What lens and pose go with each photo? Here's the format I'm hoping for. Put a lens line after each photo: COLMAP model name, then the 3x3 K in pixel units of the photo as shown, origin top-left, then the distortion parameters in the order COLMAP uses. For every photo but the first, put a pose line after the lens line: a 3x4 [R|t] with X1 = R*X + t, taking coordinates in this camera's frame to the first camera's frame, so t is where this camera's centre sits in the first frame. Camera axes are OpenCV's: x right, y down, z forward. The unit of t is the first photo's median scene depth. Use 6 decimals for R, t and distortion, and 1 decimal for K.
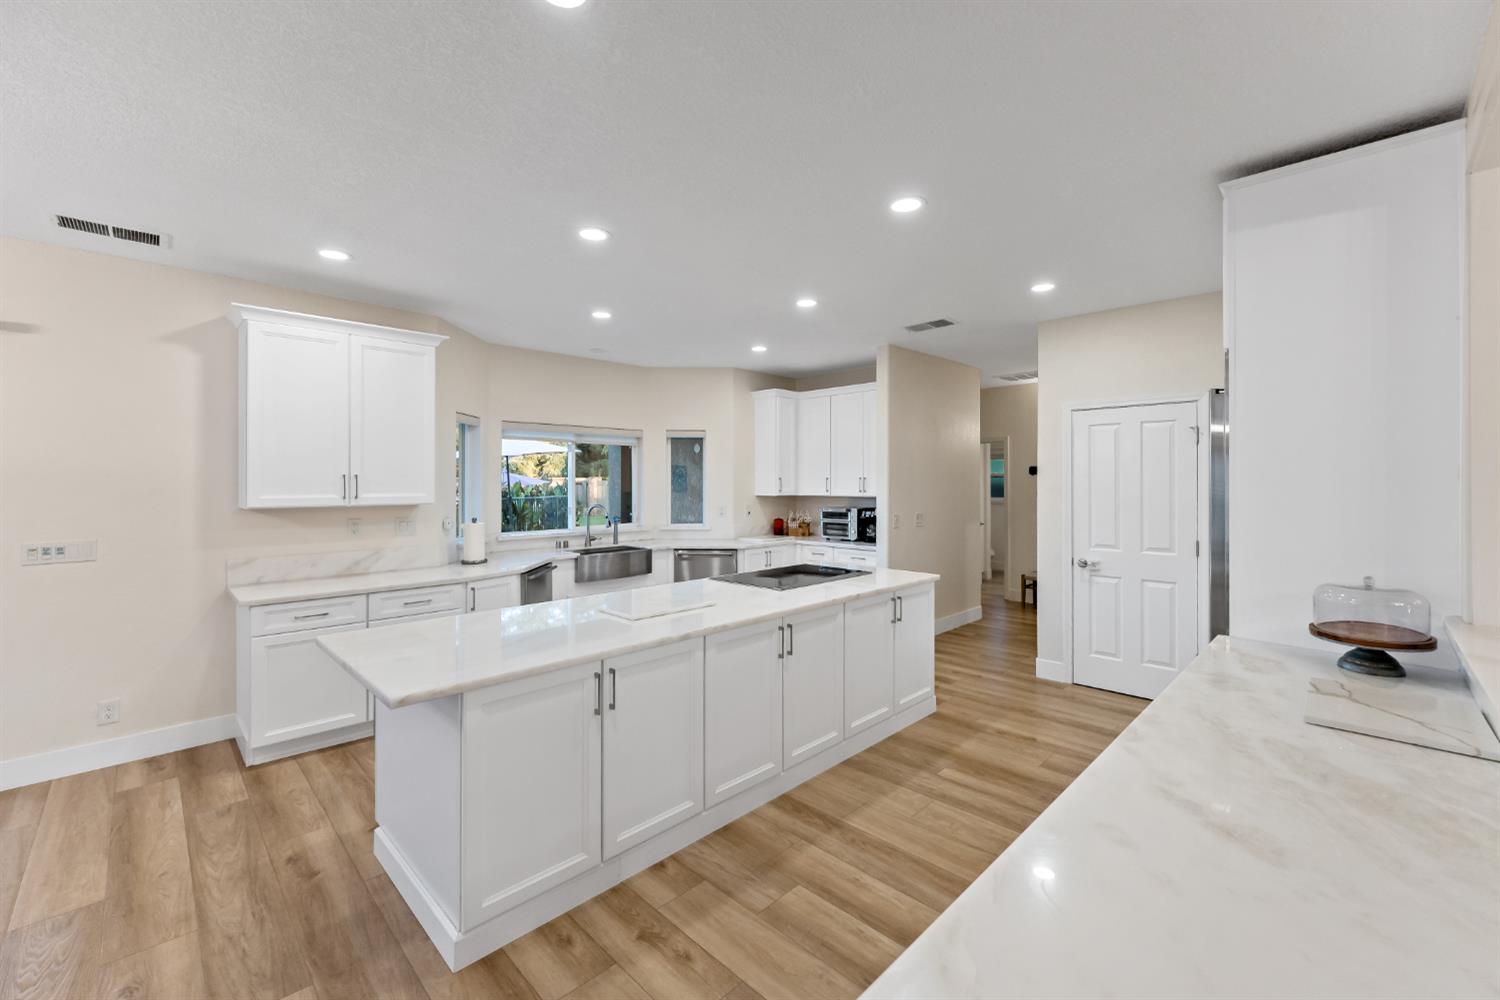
lens RADIAL K [[612.2, 0, 750.5], [0, 612.2, 483.3], [0, 0, 1]] dist [0.000189, 0.000205]
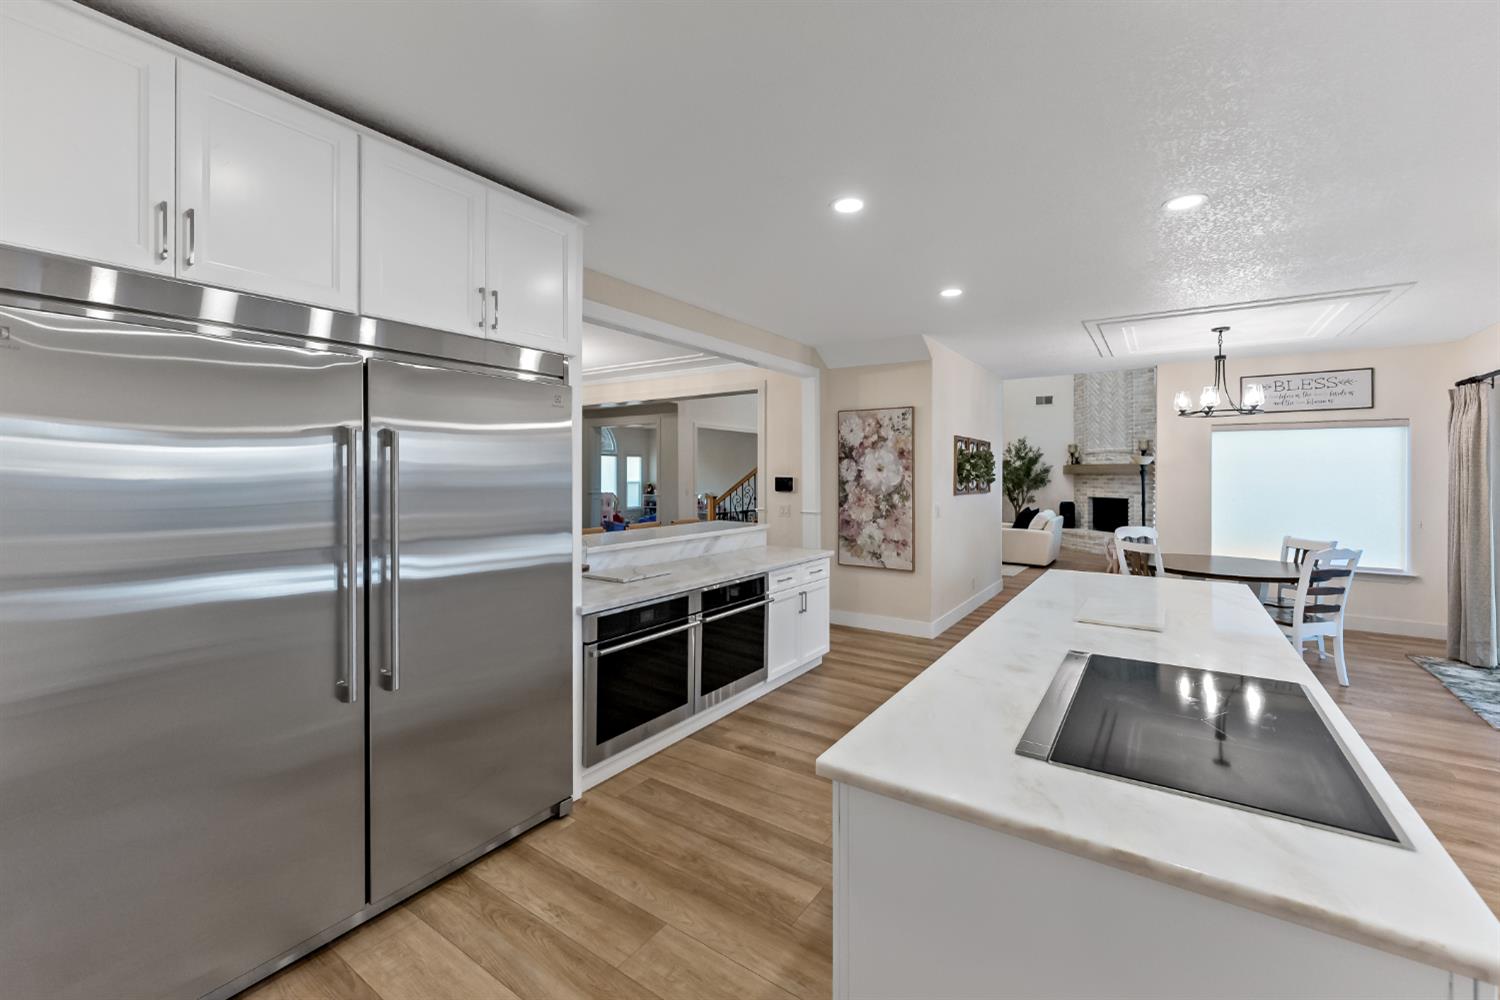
lens RADIAL K [[617.6, 0, 751.7], [0, 617.6, 472.7], [0, 0, 1]] dist [0.013834, -0.000006]
pose [[-0.981021, -0.003372, -0.193871, 0.358958], [-0.003676, 0.999993, 0.001209, -0.000775], [0.193865, 0.001899, -0.981026, 1.154759]]
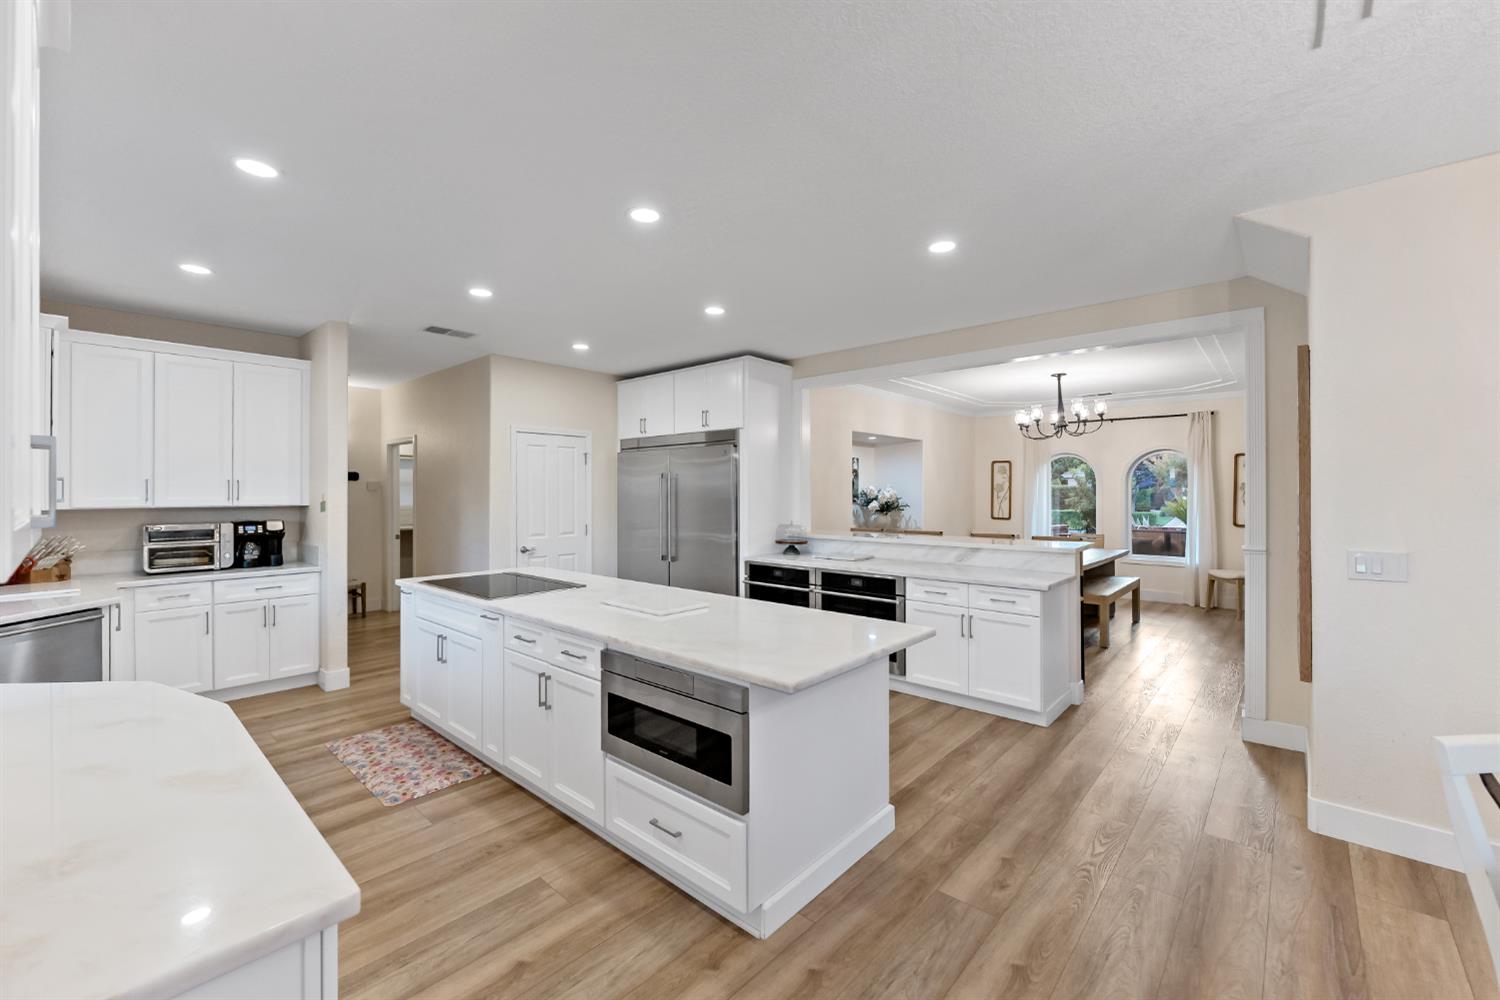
lens RADIAL K [[617.6, 0, 751.7], [0, 617.6, 472.7], [0, 0, 1]] dist [0.013834, -0.000006]
pose [[-0.059503, 0.034665, 0.997626, -0.785053], [0.003334, 0.999398, -0.034528, 0.013346], [-0.998223, 0.001271, -0.059583, 0.579080]]
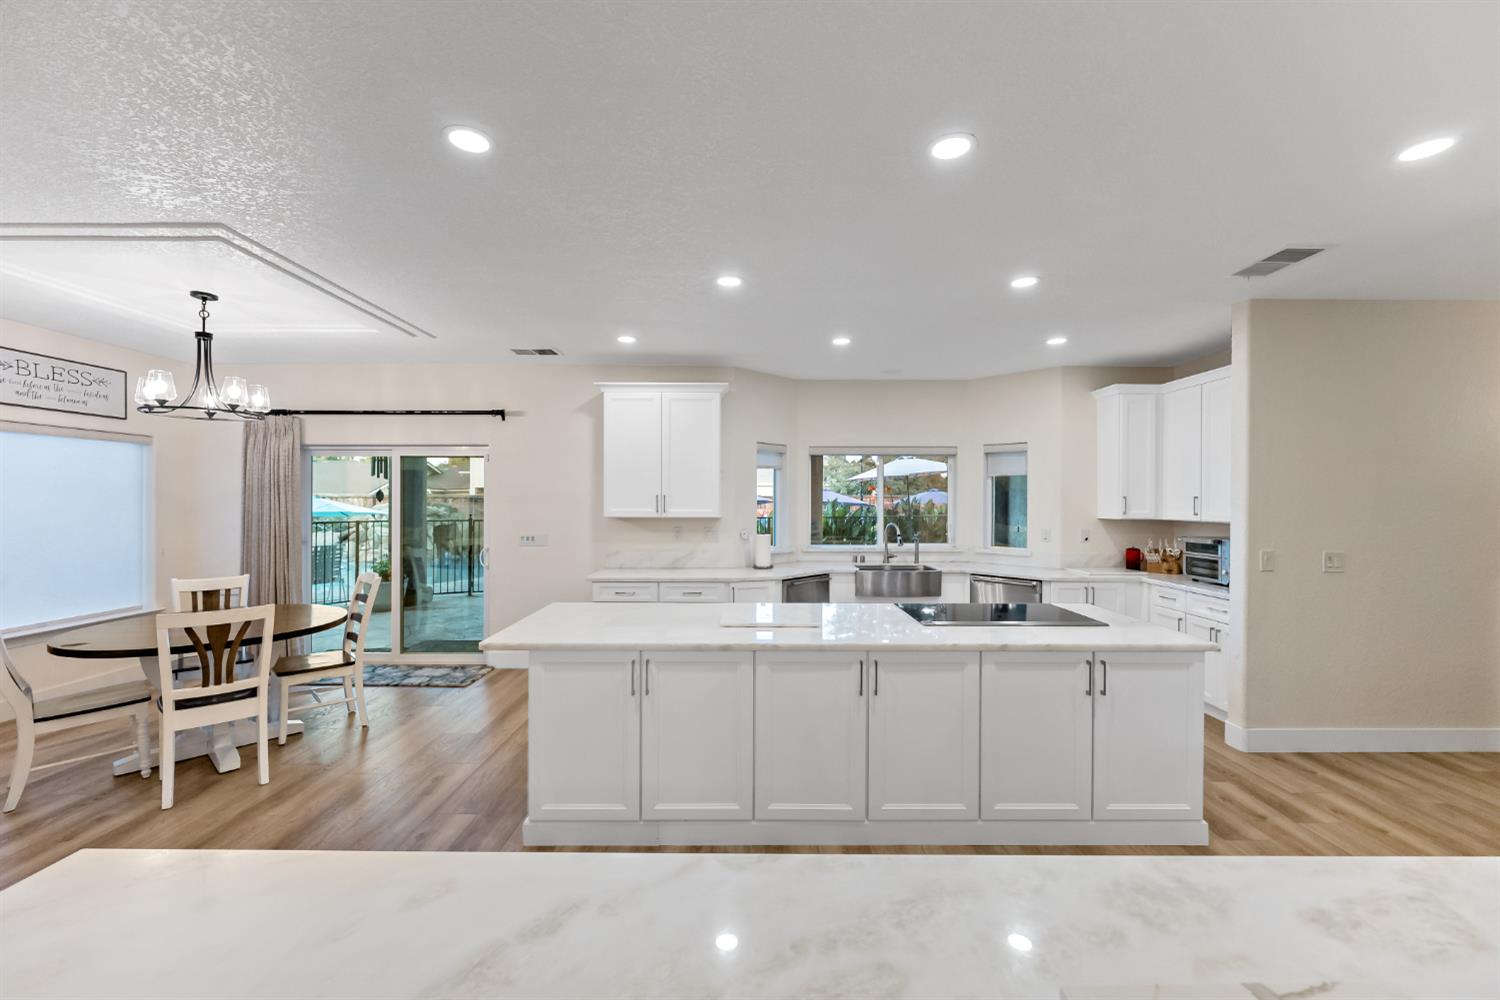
lens RADIAL K [[595.4, 0, 750.8], [0, 595.4, 503.3], [0, 0, 1]] dist [-0.000363, 0.000099]
pose [[0.706931, 0.008159, -0.707235, 0.355868], [-0.005438, 0.999967, 0.006101, -0.003221], [0.707261, -0.000467, 0.706952, 0.163493]]
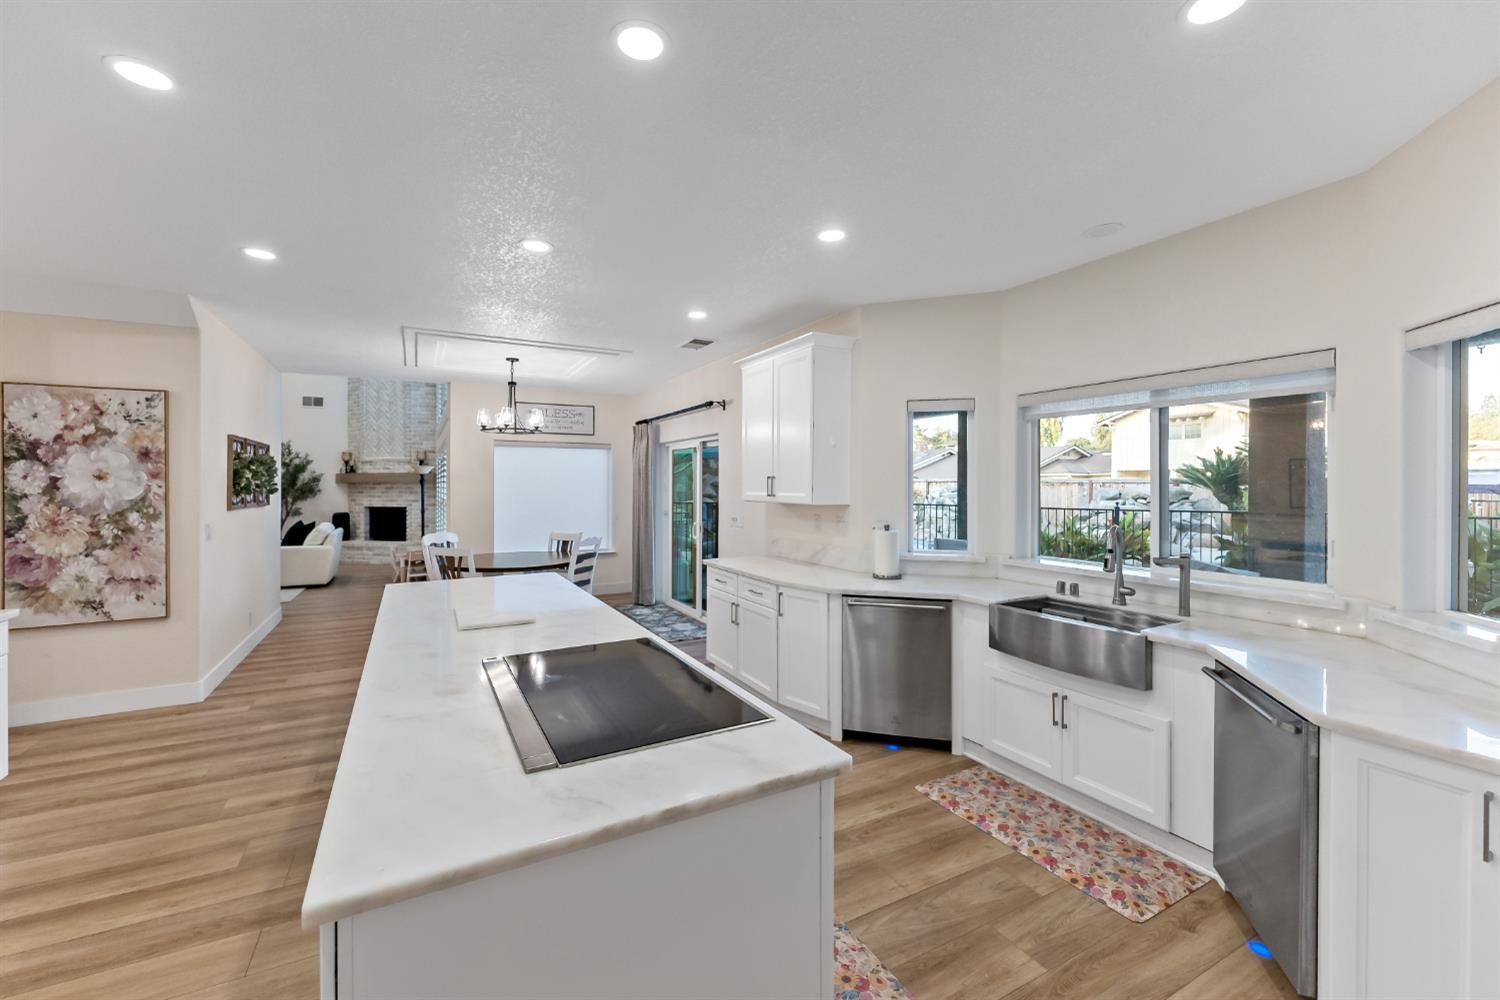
lens RADIAL K [[612.2, 0, 750.5], [0, 612.2, 483.3], [0, 0, 1]] dist [0.000189, 0.000205]
pose [[-0.282200, 0.000048, -0.959356, 0.417097], [-0.001729, 0.999998, 0.000558, -0.000266], [0.959354, 0.001816, -0.282199, 1.066907]]
